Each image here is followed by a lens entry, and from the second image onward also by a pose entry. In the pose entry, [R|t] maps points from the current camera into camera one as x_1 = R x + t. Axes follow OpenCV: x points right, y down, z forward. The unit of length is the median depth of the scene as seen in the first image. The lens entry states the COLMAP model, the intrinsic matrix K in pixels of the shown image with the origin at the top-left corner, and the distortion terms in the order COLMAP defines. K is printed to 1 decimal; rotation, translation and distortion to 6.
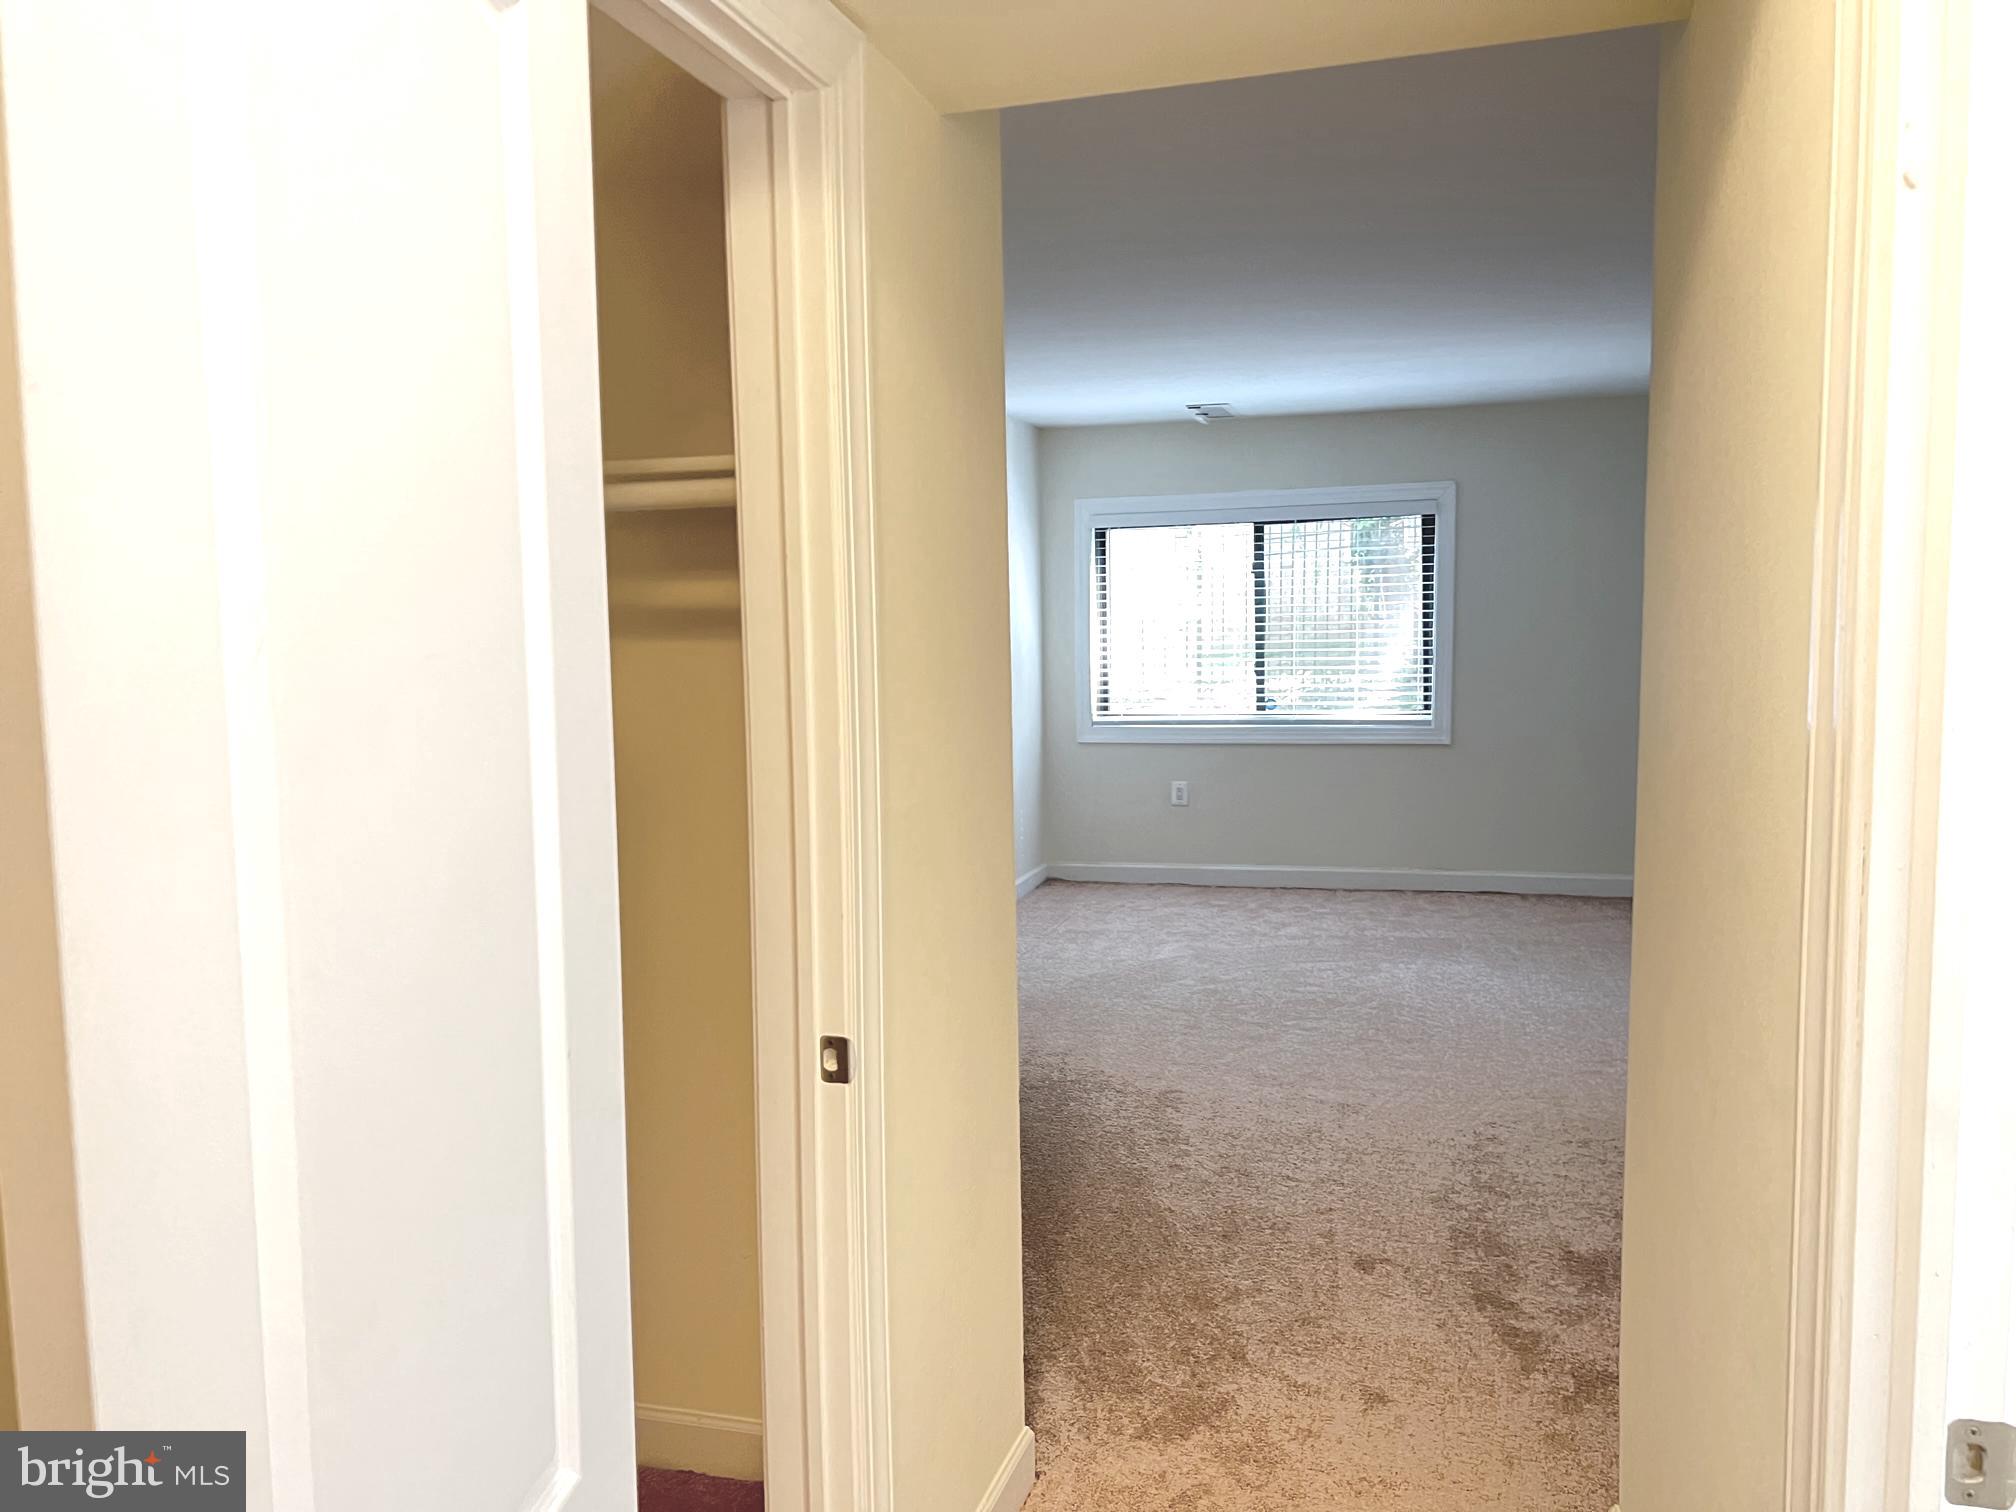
lens RADIAL K [[1511.8, 0, 1008.6], [0, 1511.8, 763.0], [0, 0, 1]] dist [0.060733, -0.066598]
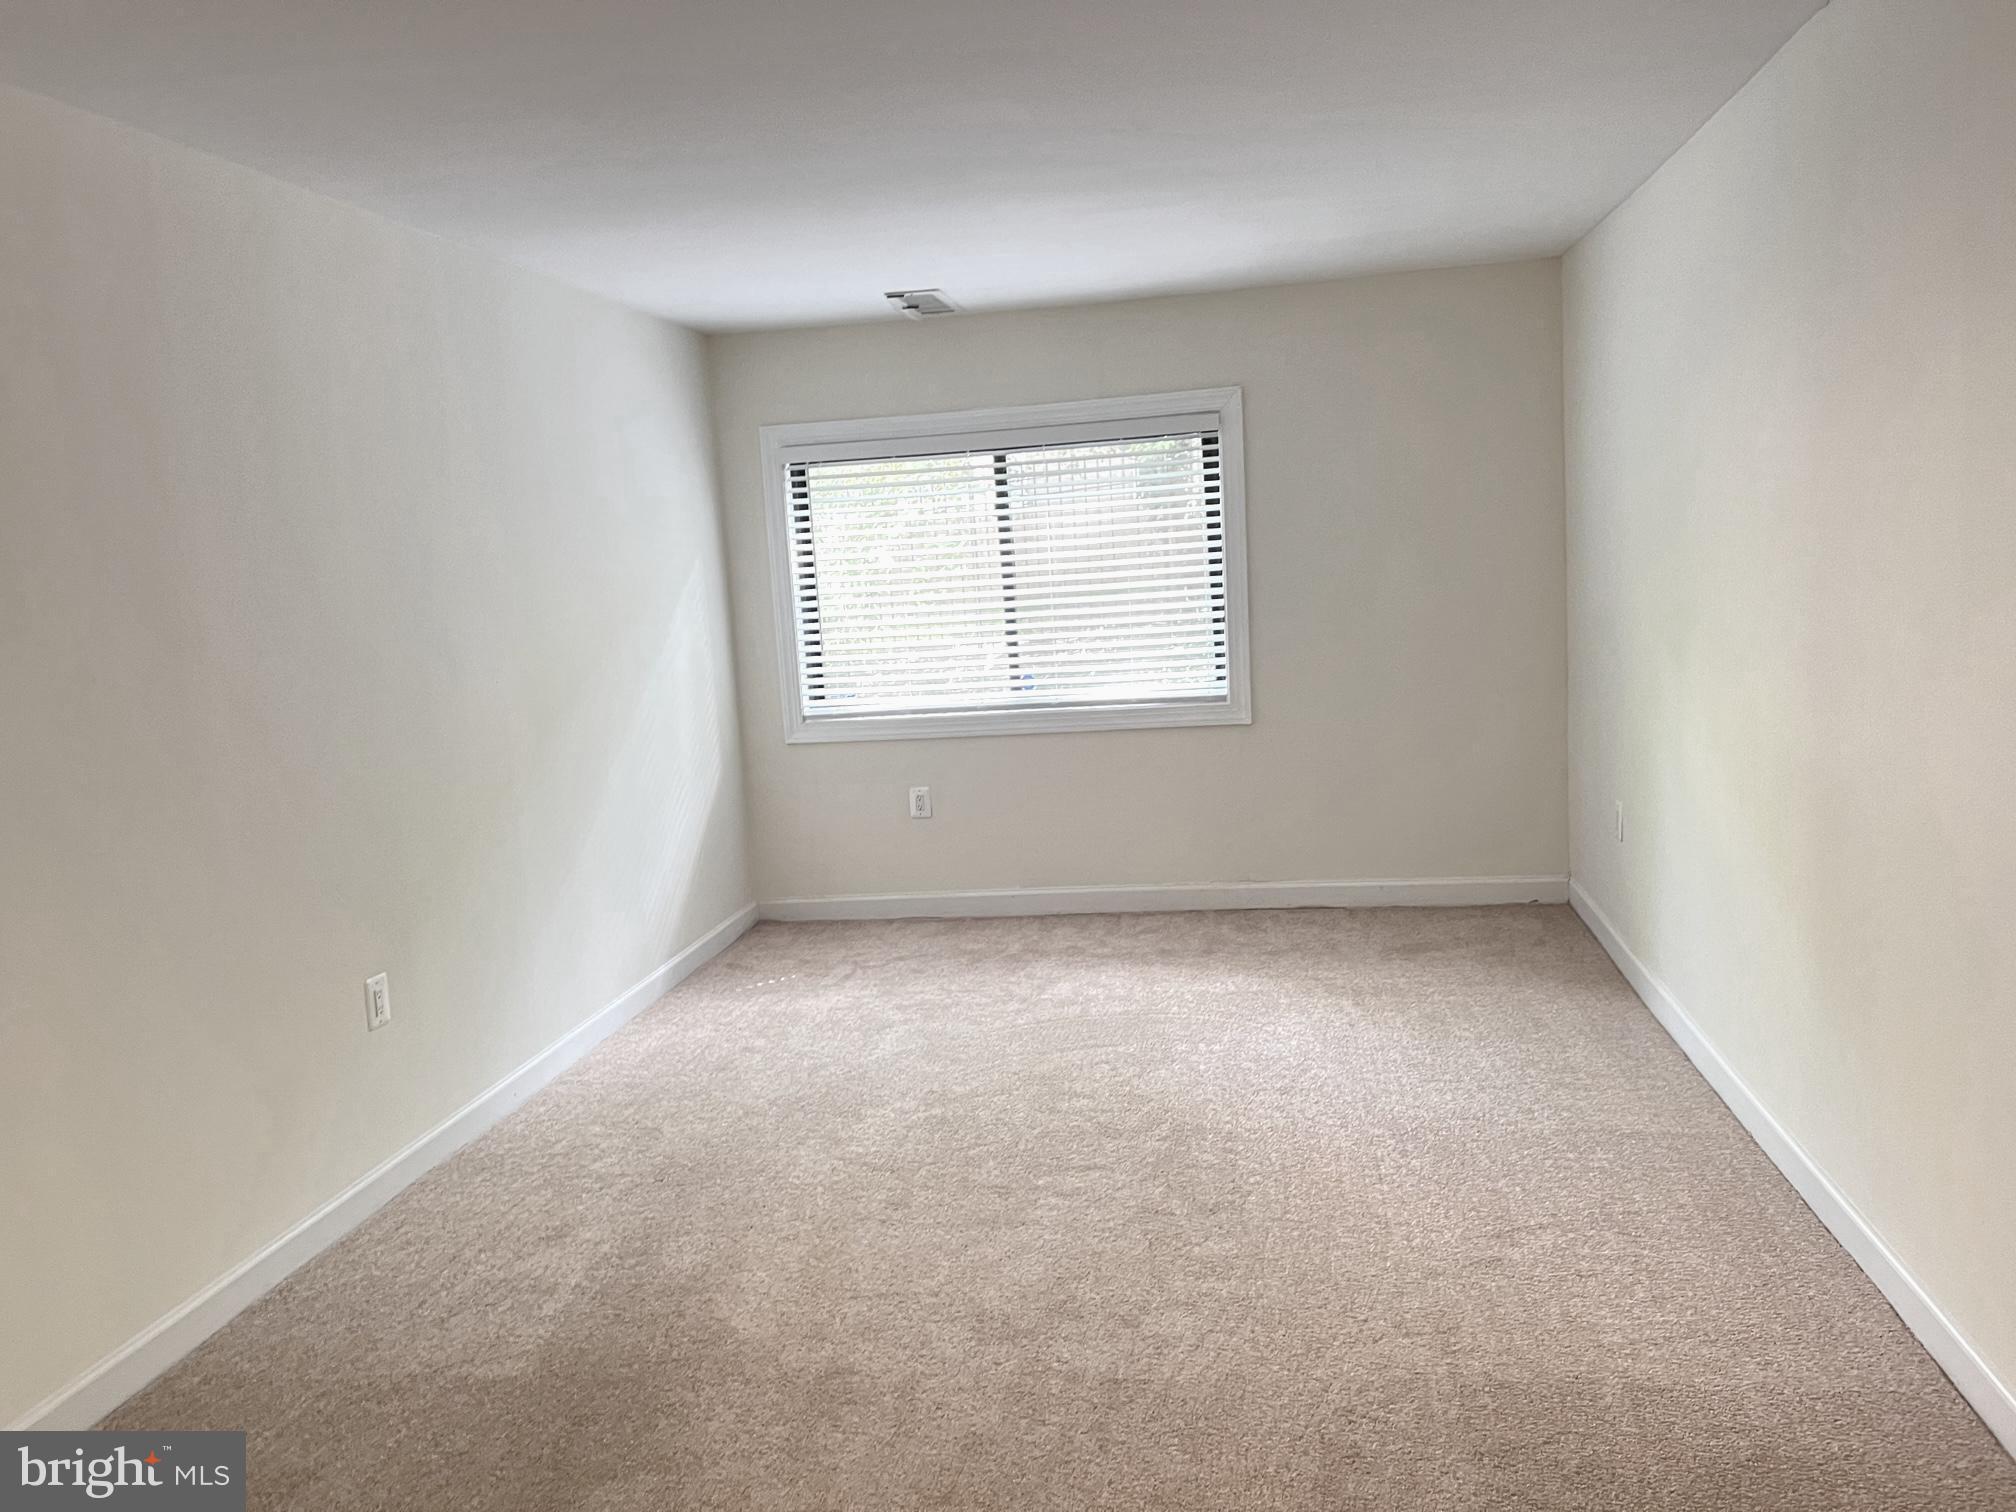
lens RADIAL K [[1511.8, 0, 1011.5], [0, 1511.8, 751.8], [0, 0, 1]] dist [0.060733, -0.066598]
pose [[0.990753, -0.061759, 0.120811, 0.072944], [0.058684, 0.997860, 0.028850, -0.027831], [-0.122334, -0.021493, 0.992256, 0.240342]]
